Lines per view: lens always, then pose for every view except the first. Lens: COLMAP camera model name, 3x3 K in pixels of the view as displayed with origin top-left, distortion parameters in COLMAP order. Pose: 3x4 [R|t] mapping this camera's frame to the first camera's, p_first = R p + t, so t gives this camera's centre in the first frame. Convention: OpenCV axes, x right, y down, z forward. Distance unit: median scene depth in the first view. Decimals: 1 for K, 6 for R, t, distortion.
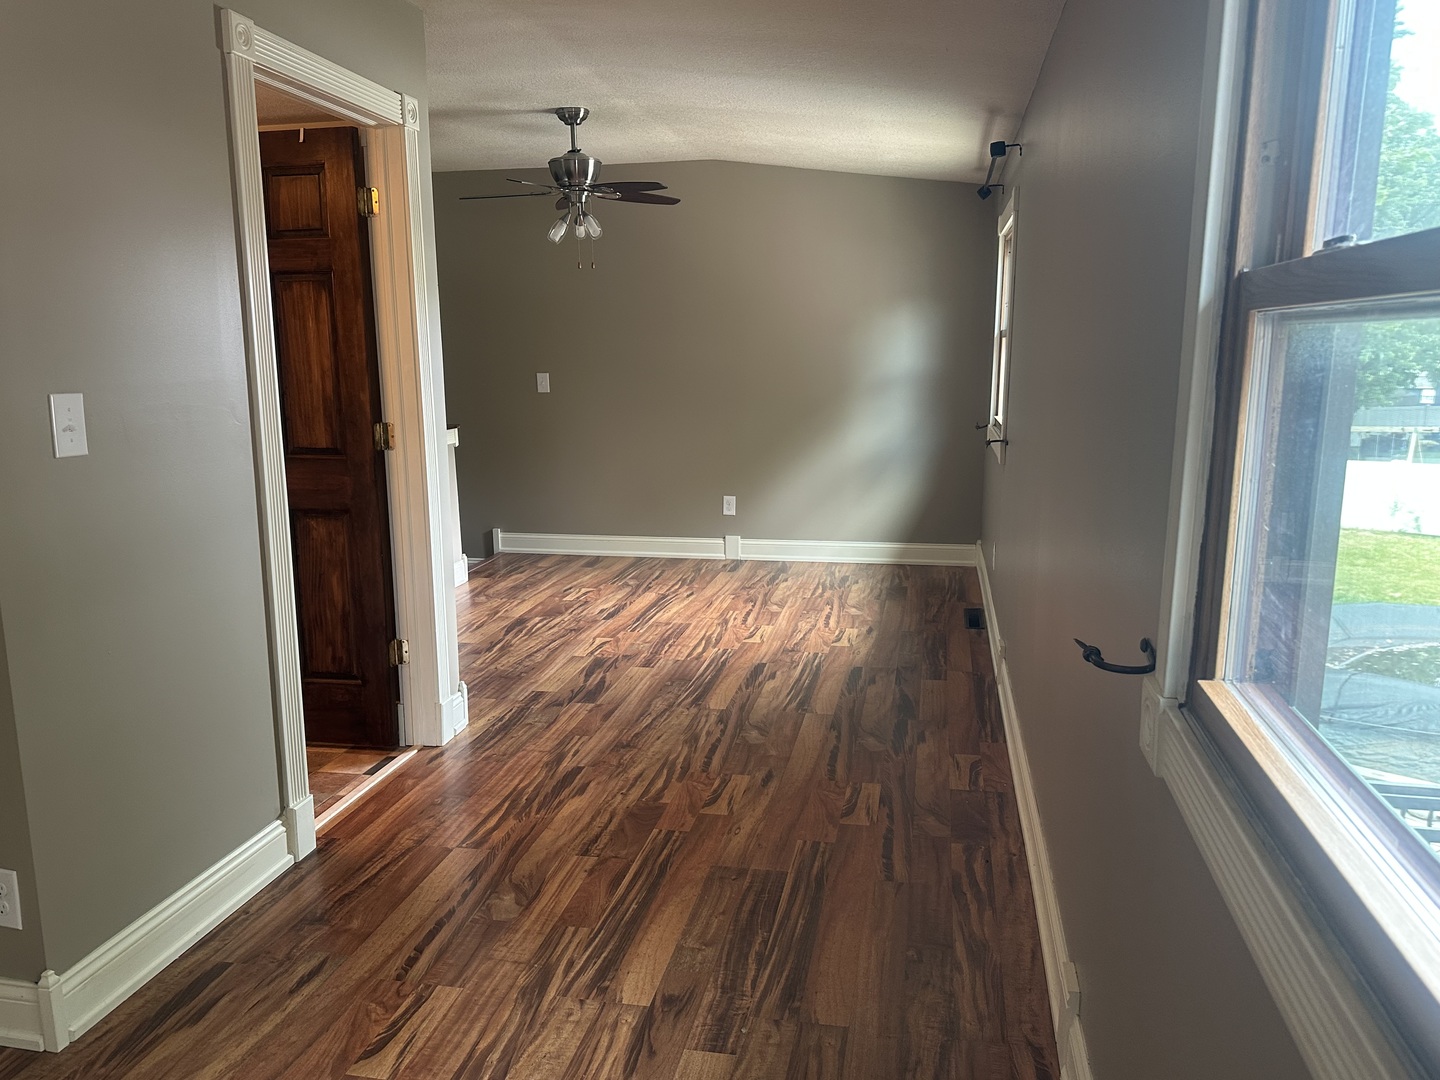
lens RADIAL K [[1040.9, 0, 718.6], [0, 1040.9, 543.0], [0, 0, 1]] dist [0.011736, 0.000069]
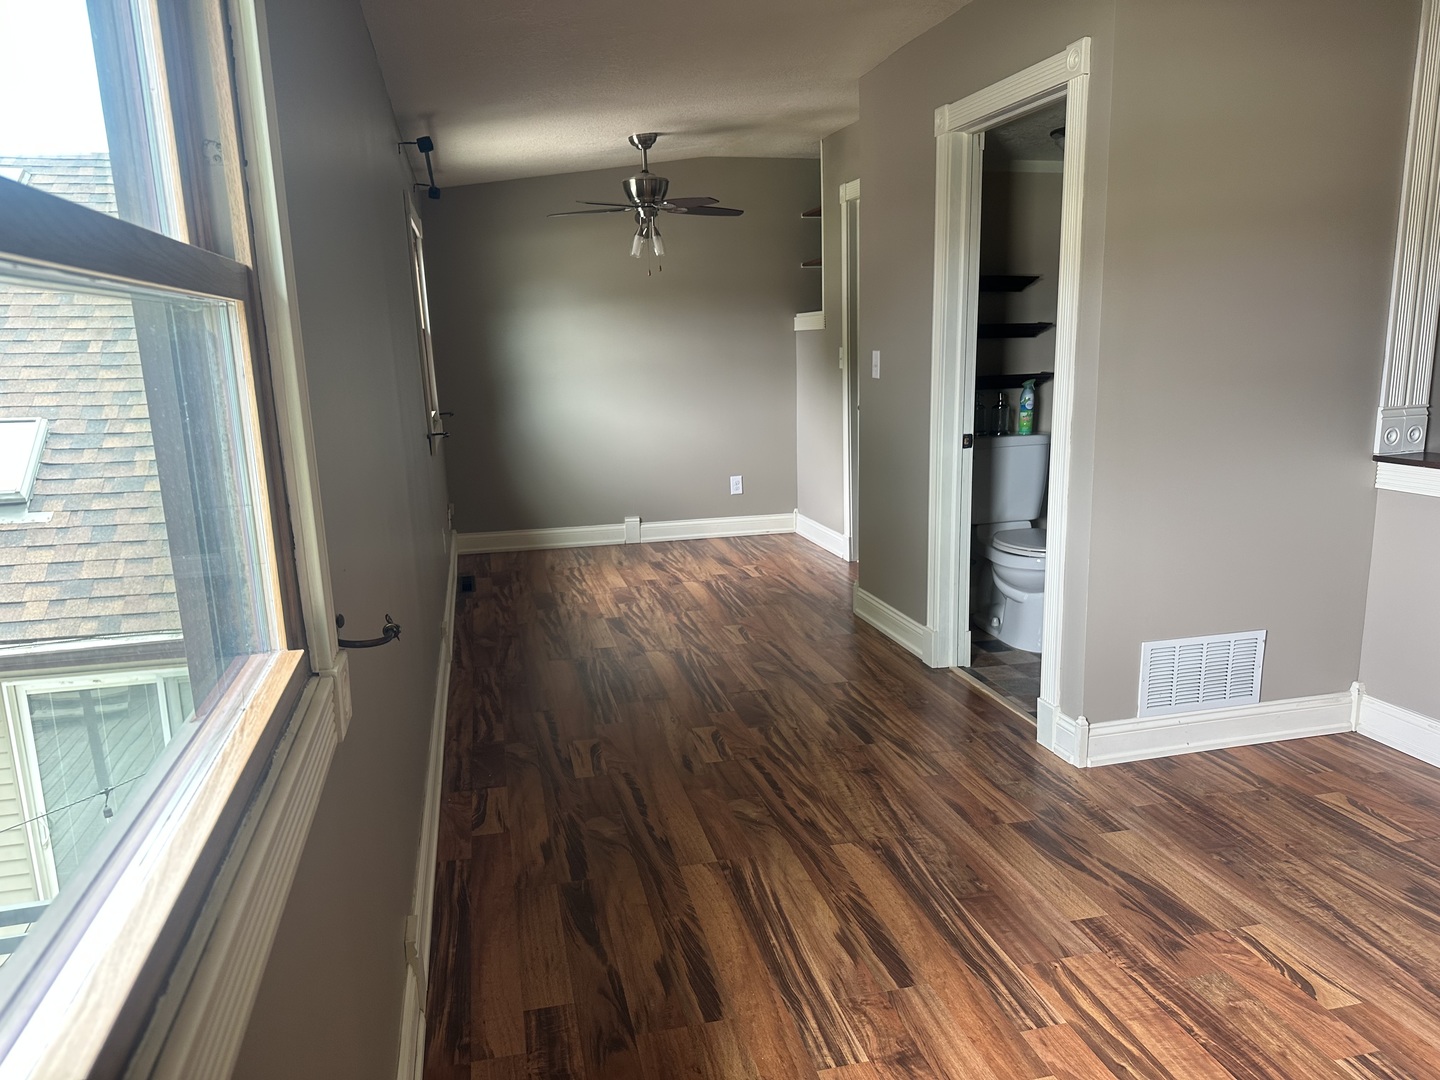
lens RADIAL K [[994.7, 0, 720.1], [0, 994.7, 541.1], [0, 0, 1]] dist [0.018323, -0.021540]
pose [[-0.904039, 0.116370, -0.411305, 0.327333], [-0.043208, 0.932422, 0.358780, -0.270690], [0.425261, 0.342123, -0.837917, 1.468531]]
